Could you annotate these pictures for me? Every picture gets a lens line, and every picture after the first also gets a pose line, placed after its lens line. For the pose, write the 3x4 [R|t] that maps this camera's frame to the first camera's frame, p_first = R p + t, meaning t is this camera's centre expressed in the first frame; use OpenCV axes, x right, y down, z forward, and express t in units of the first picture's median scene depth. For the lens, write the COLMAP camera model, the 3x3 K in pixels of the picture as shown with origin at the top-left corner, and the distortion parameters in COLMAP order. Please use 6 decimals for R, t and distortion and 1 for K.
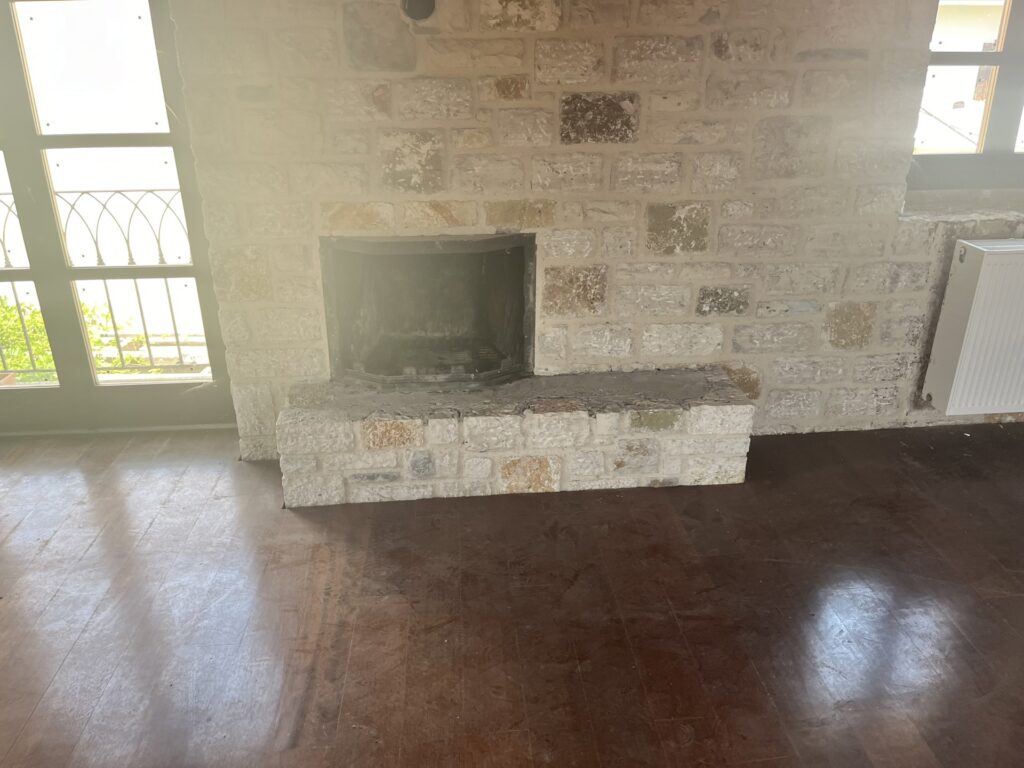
lens RADIAL K [[770.9, 0, 510.7], [0, 770.9, 400.9], [0, 0, 1]] dist [0.043095, -0.055252]
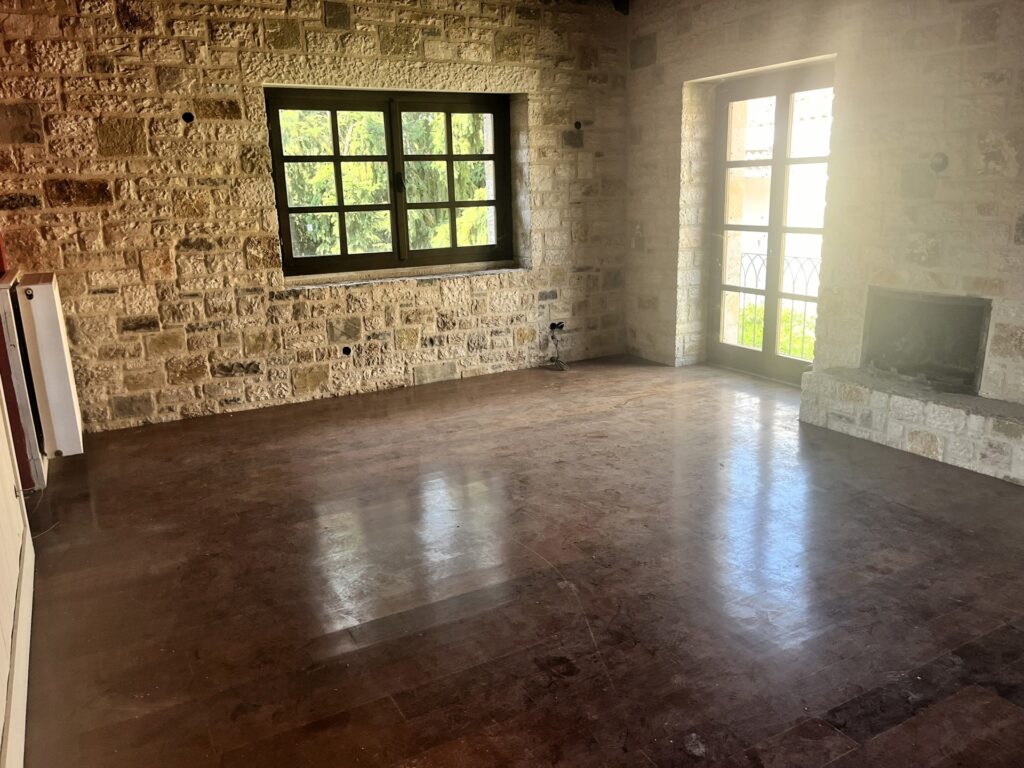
lens RADIAL K [[770.9, 0, 511.9], [0, 770.9, 386.0], [0, 0, 1]] dist [0.043095, -0.055252]
pose [[0.419228, 0.223368, -0.879974, 1.048606], [-0.342223, 0.936644, 0.074714, 0.156796], [0.840911, 0.269825, 0.469109, -0.483180]]
